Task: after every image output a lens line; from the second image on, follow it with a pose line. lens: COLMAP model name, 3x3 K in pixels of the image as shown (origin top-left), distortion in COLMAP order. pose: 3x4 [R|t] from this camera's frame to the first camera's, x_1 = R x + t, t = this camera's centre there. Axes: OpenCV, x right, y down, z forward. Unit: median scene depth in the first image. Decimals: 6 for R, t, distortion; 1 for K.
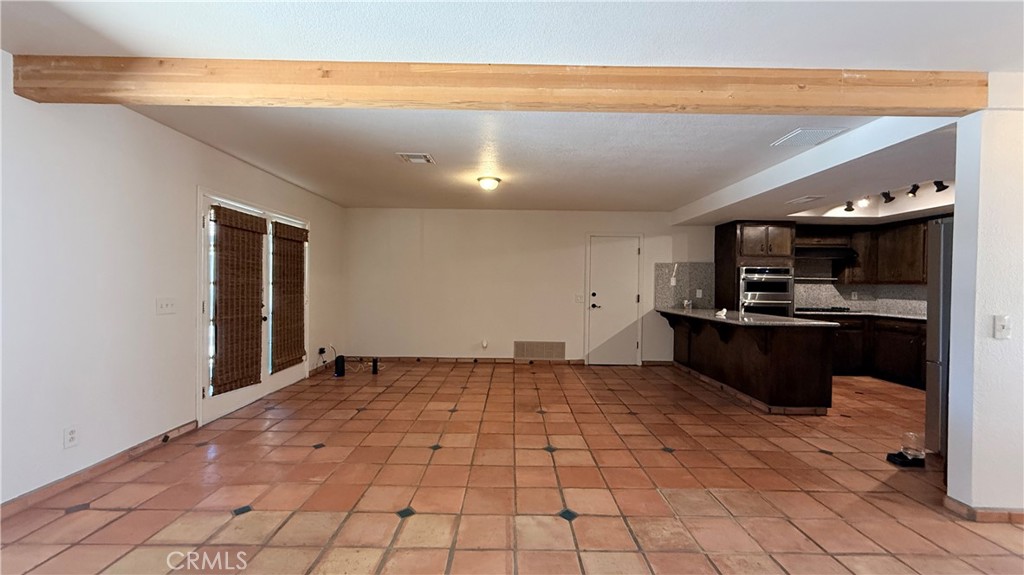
lens RADIAL K [[406.6, 0, 511.0], [0, 406.6, 283.3], [0, 0, 1]] dist [0.001850, -0.000037]
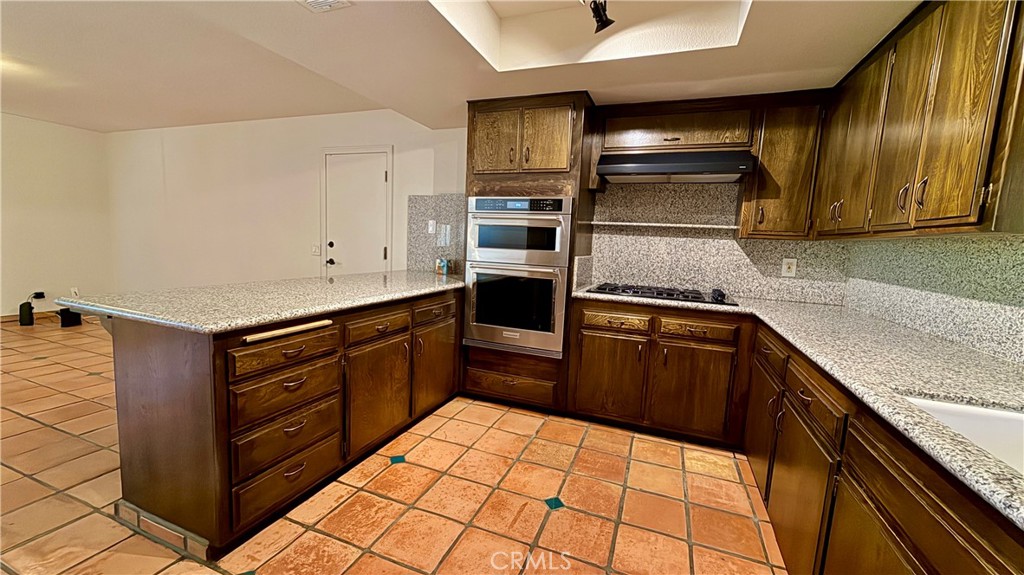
lens RADIAL K [[406.6, 0, 511.3], [0, 406.6, 290.1], [0, 0, 1]] dist [0.001850, -0.000037]
pose [[0.931384, 0.073897, -0.356459, 0.740646], [-0.029478, 0.991274, 0.128476, 0.007900], [0.362843, -0.109153, 0.925435, 0.496172]]
